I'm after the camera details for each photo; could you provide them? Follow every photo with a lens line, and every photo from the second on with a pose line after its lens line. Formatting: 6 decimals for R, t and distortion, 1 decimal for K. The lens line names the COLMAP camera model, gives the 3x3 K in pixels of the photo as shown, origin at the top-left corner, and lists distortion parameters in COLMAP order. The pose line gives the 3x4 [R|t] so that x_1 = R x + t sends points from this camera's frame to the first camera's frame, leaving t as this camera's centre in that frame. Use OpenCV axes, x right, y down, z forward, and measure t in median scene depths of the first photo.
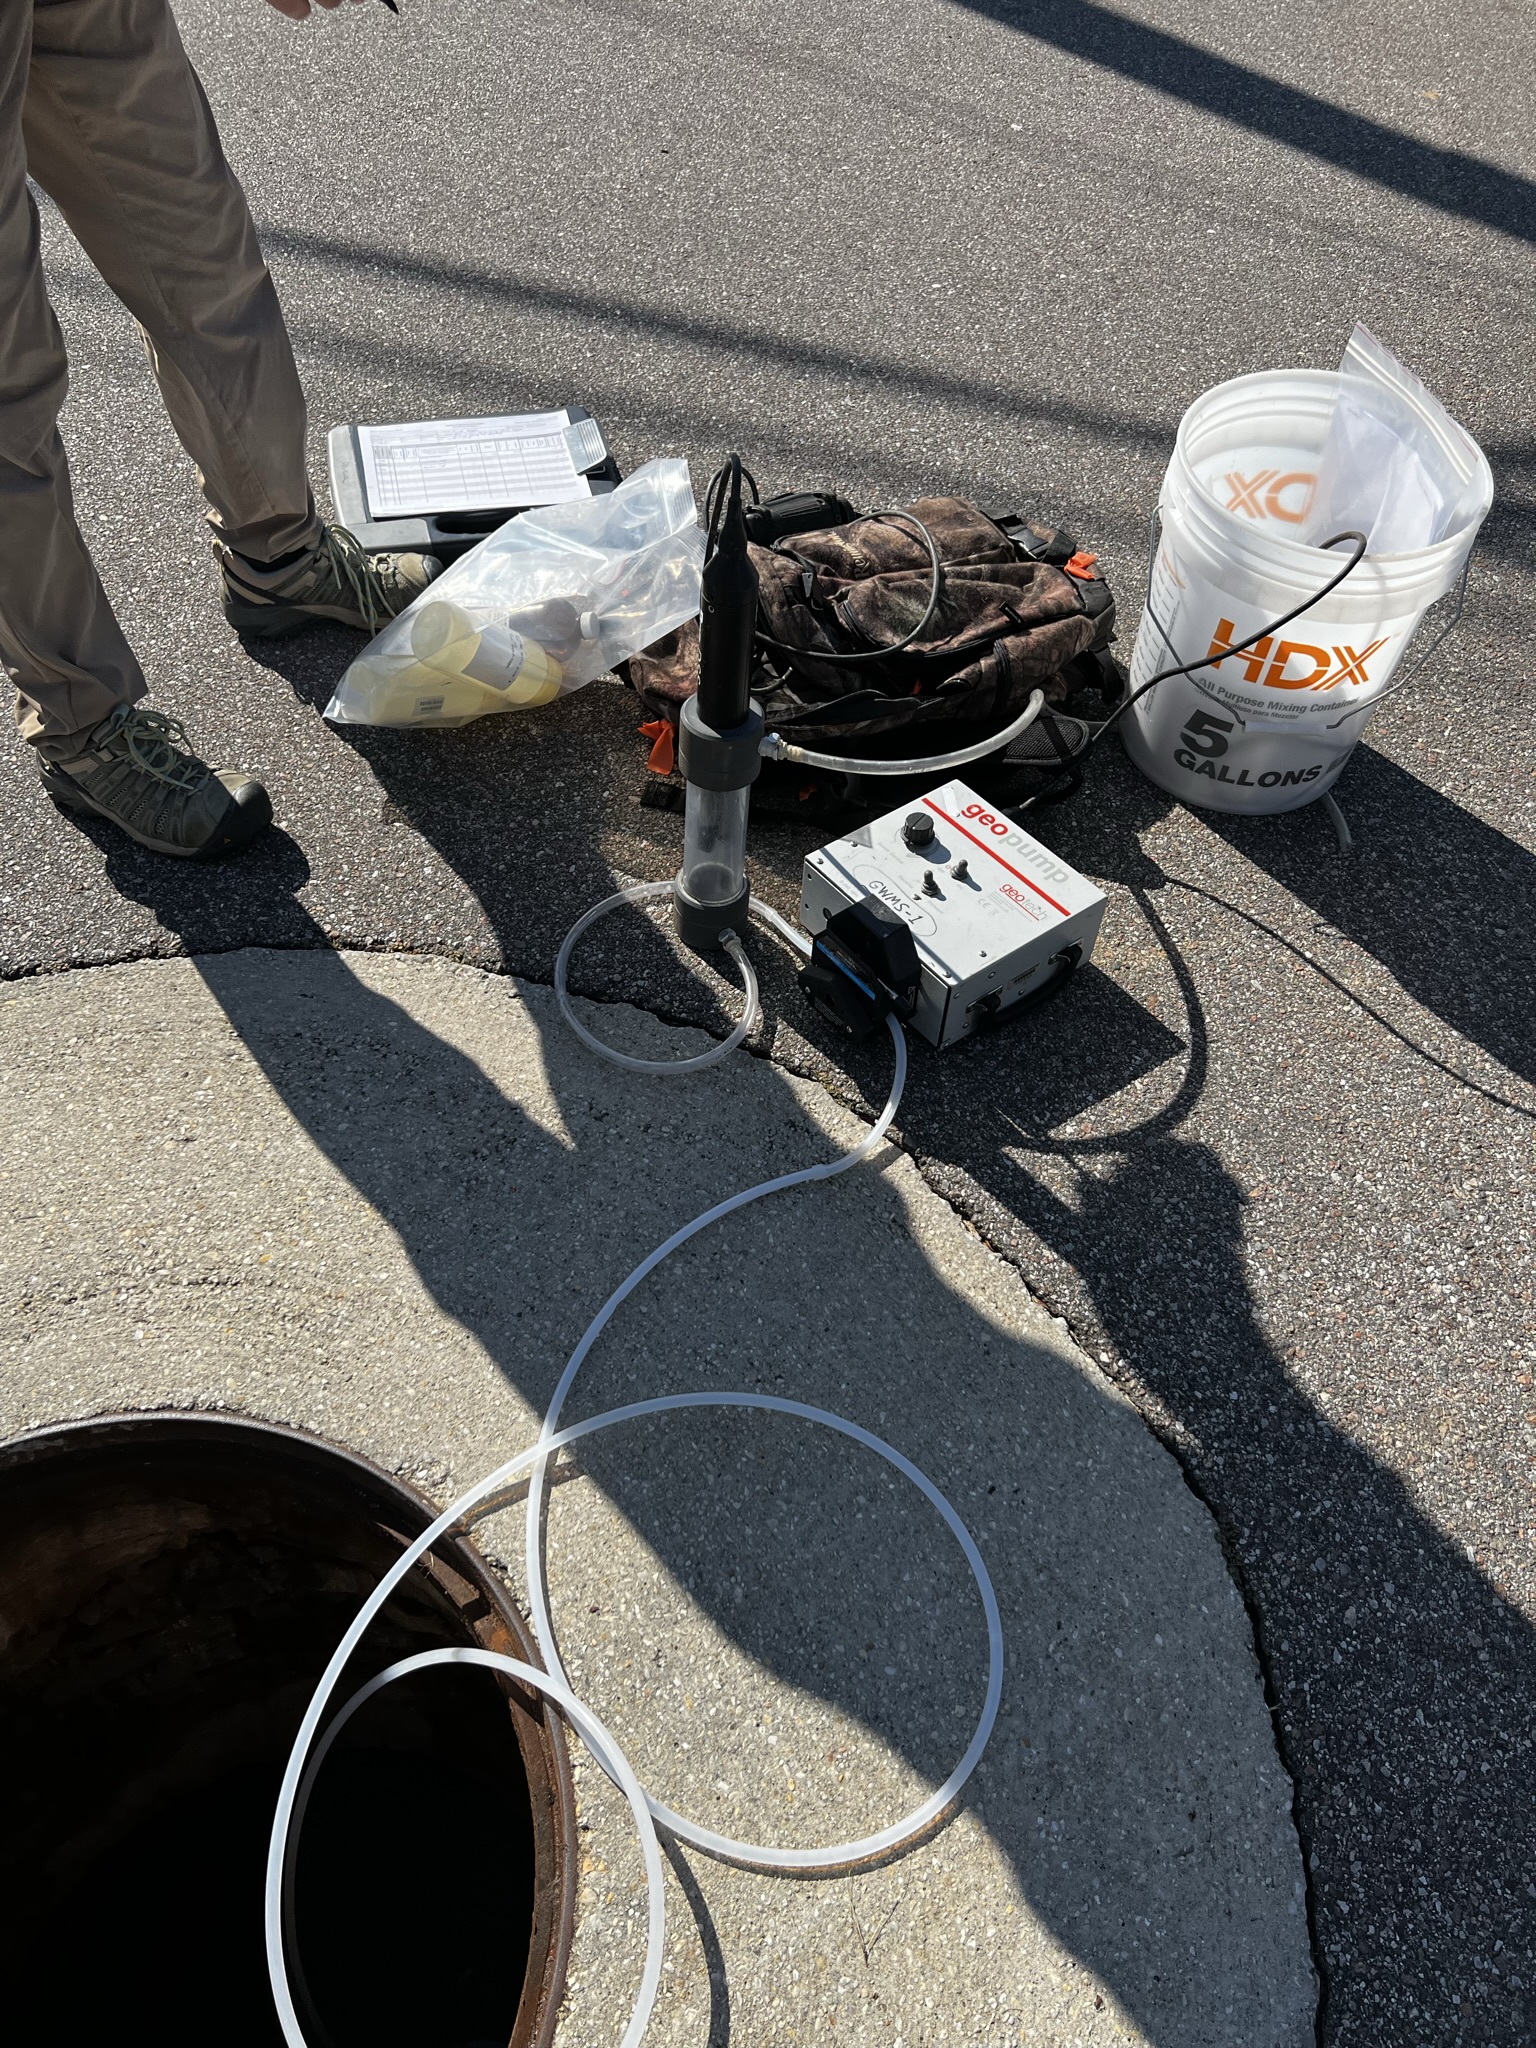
lens RADIAL K [[1493.9, 0, 764.3], [0, 1493.9, 1009.7], [0, 0, 1]] dist [0.008682, -0.025618]
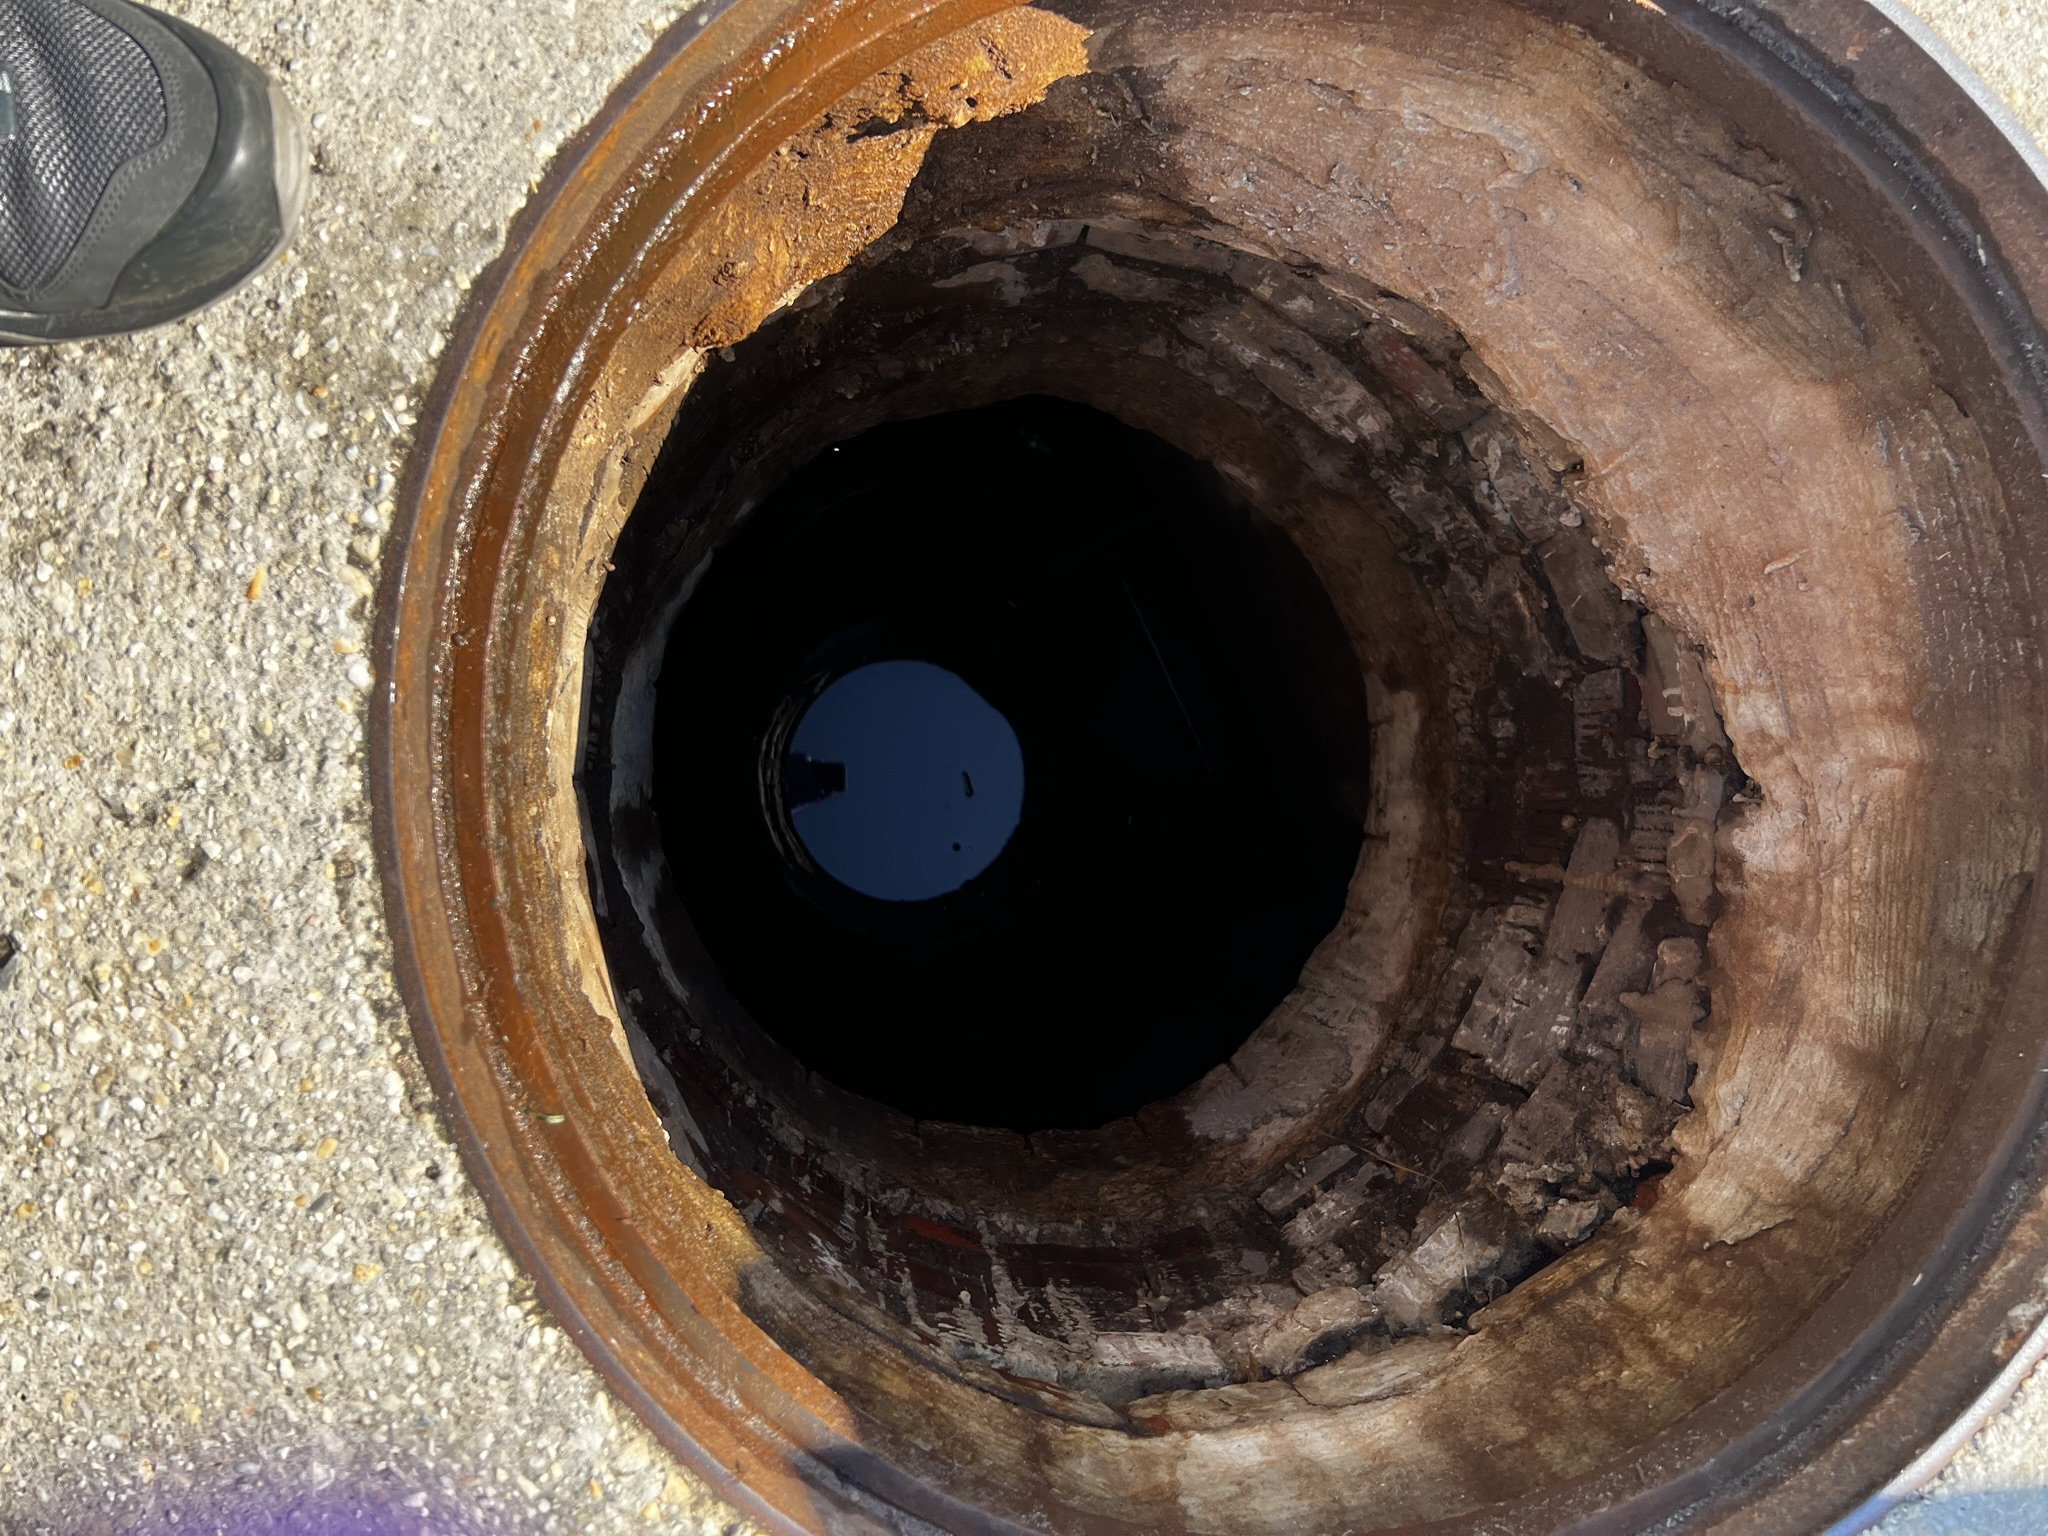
lens RADIAL K [[1493.9, 0, 1016.5], [0, 1493.9, 796.6], [0, 0, 1]] dist [0.008682, -0.025618]
pose [[-0.722784, 0.675046, -0.147970, -0.240839], [-0.616096, -0.532425, 0.580474, 0.292075], [0.313064, 0.510721, 0.800722, 0.450538]]
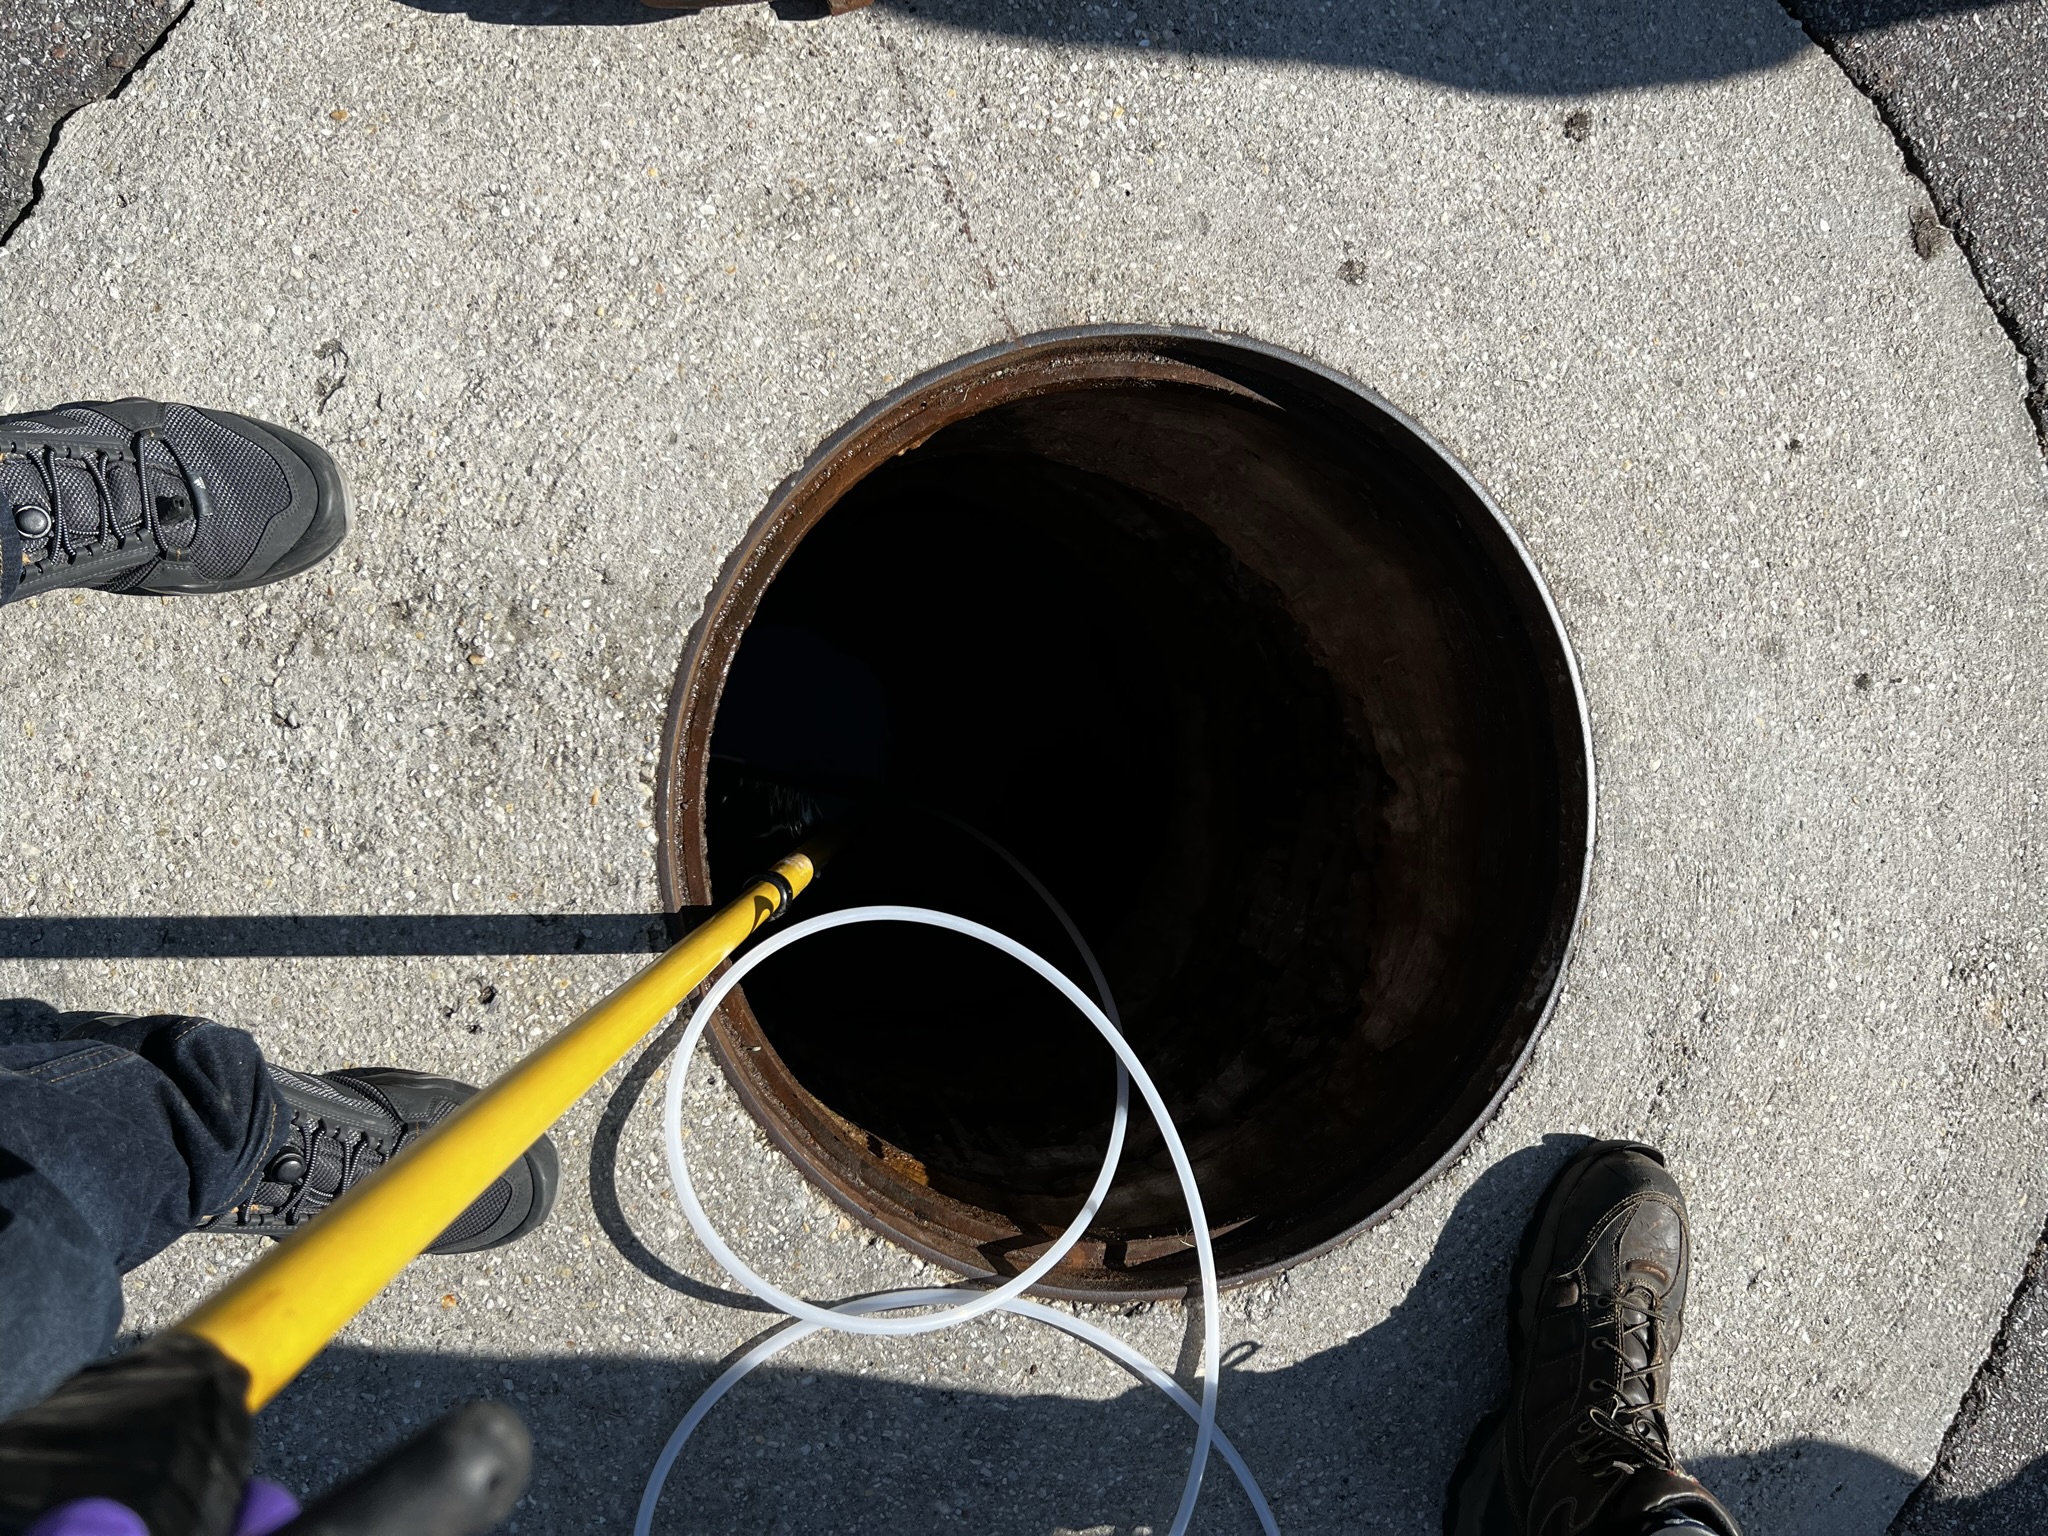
lens RADIAL K [[1493.9, 0, 1019.4], [0, 1493.9, 776.7], [0, 0, 1]] dist [0.008682, -0.025618]
pose [[-0.646666, 0.740577, -0.182669, -0.198928], [-0.717485, -0.509283, 0.475233, 0.147330], [0.258917, 0.438379, 0.860689, 0.043605]]
